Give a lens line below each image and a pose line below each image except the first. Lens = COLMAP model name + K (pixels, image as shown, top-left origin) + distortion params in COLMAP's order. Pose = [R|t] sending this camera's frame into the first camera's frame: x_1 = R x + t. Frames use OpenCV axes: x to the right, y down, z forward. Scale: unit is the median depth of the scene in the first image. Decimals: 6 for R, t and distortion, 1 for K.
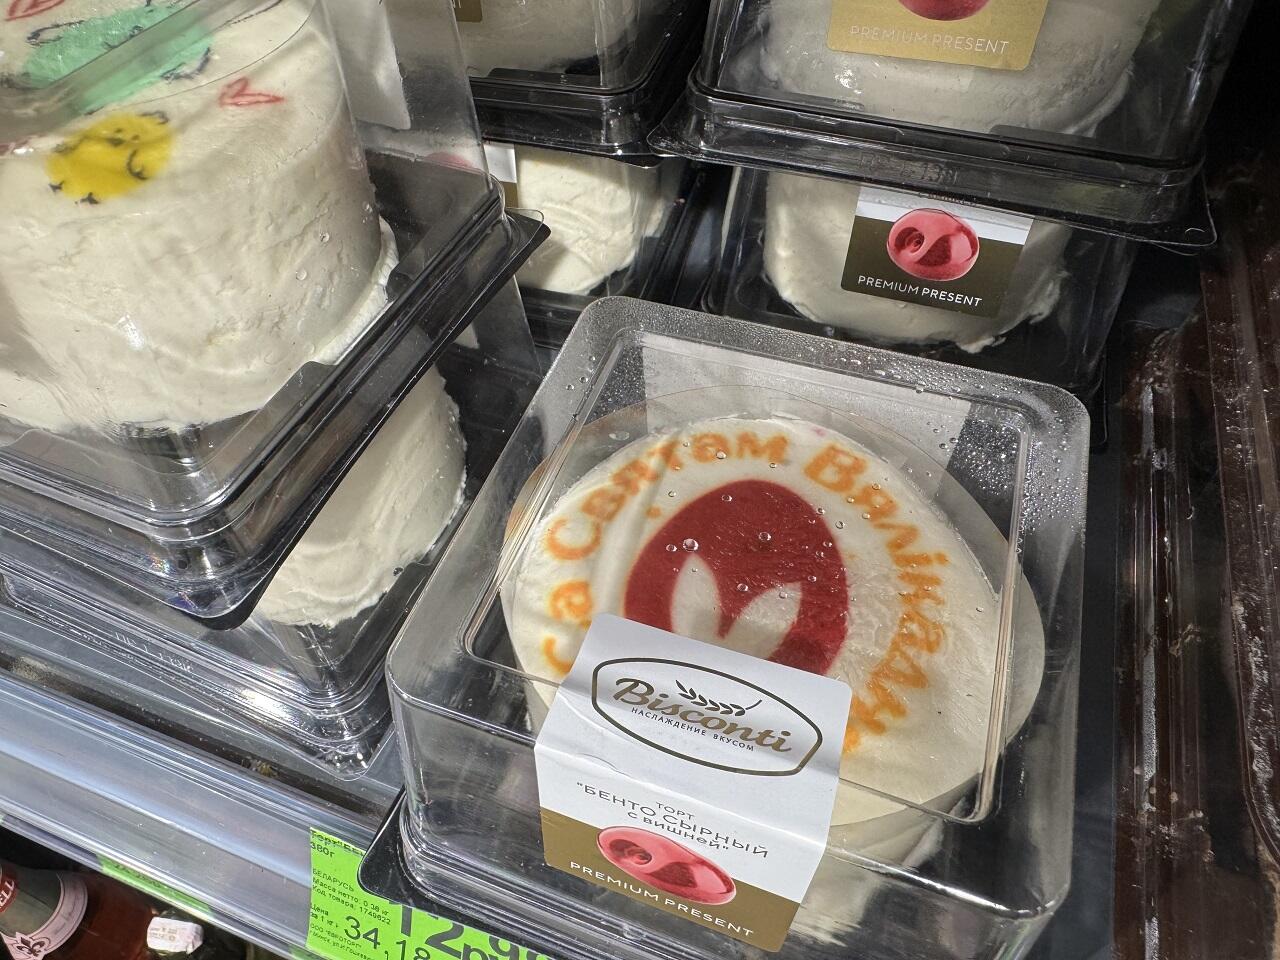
lens RADIAL K [[902.1, 0, 585.2], [0, 902.1, 479.1], [0, 0, 1]] dist [0.004252, -0.023899]
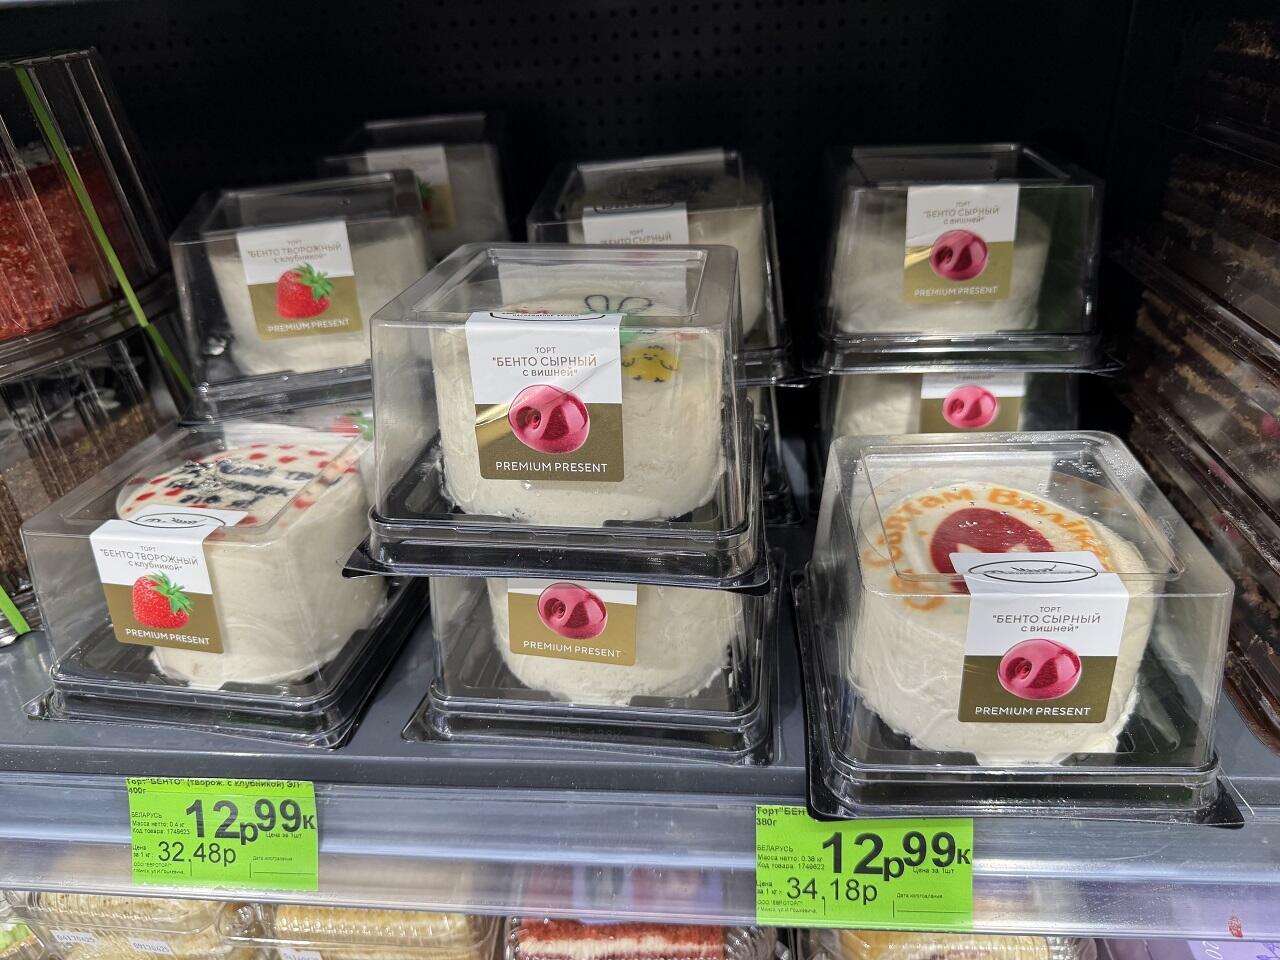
lens RADIAL K [[915.1, 0, 640.0], [0, 915.1, 480.0], [0, 0, 1]] dist [0.088647, -0.239968]
pose [[0.961346, -0.148180, 0.232069, -0.795603], [0.225265, 0.907933, -0.353430, 0.423742], [-0.158332, 0.392046, 0.906218, -0.517521]]
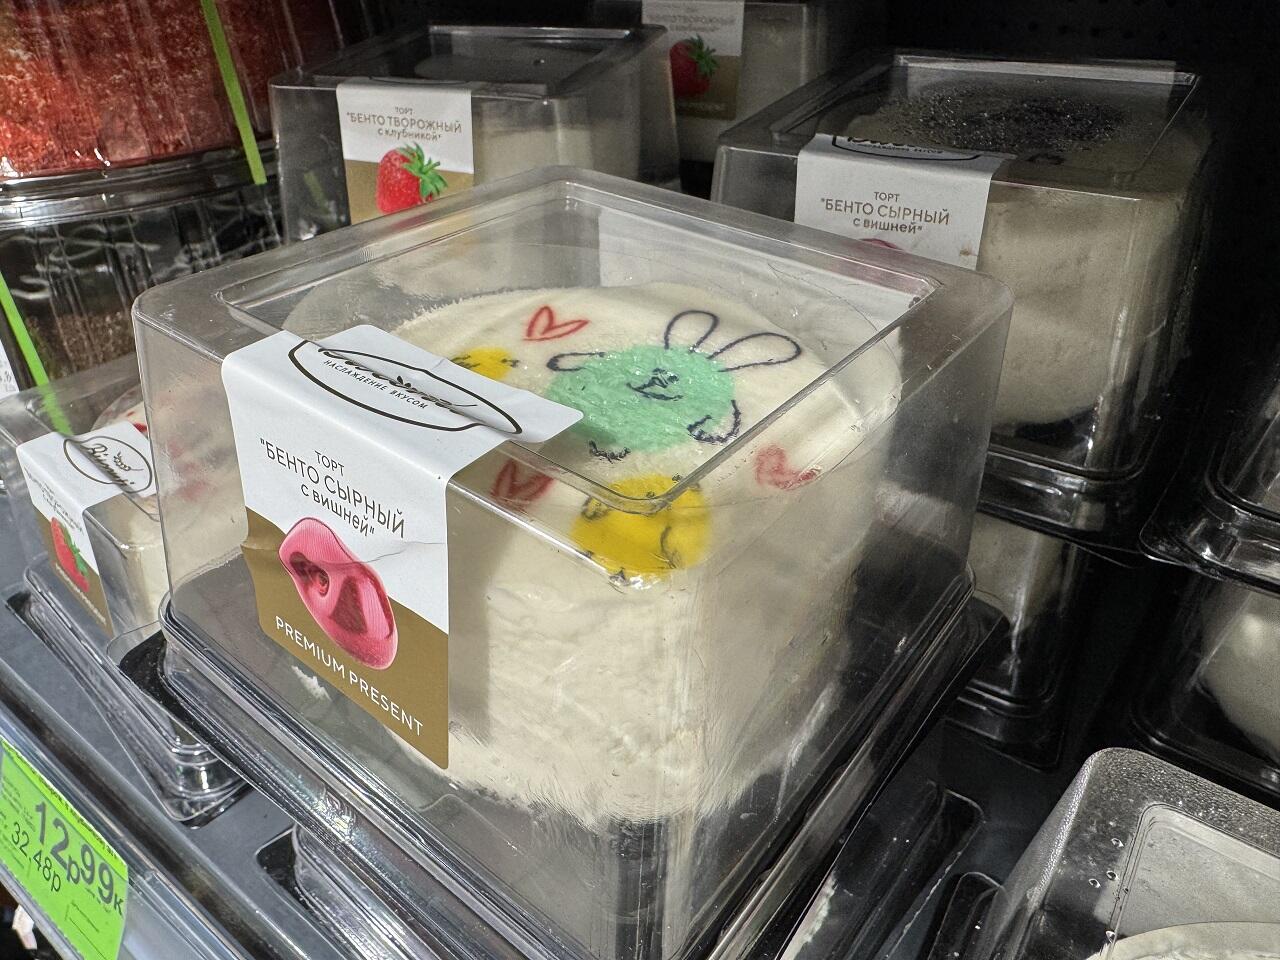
lens RADIAL K [[901.0, 0, 589.2], [0, 901.0, 479.2], [0, 0, 1]] dist [0.004257, -0.002065]
pose [[0.957458, 0.176498, -0.228305, -0.292594], [-0.228388, 0.947059, -0.225652, -0.147044], [0.176392, 0.268194, 0.947079, 0.116414]]
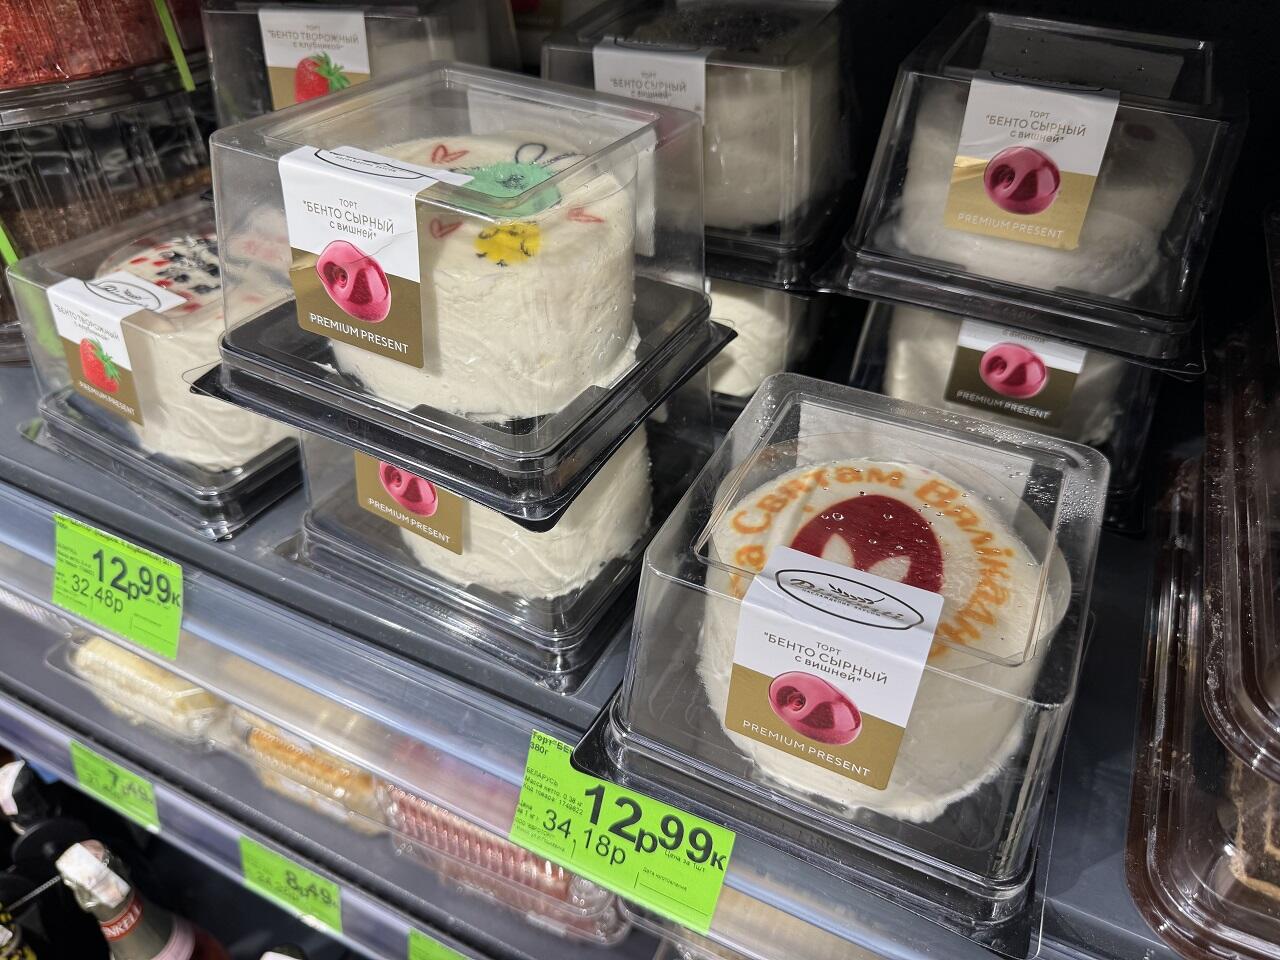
lens RADIAL K [[915.1, 0, 640.0], [0, 915.1, 480.0], [0, 0, 1]] dist [0.088647, -0.239968]
pose [[0.994720, 0.092877, -0.043652, -0.129333], [-0.099547, 0.976632, -0.190475, 0.288235], [0.024941, 0.193815, 0.980721, -0.452288]]
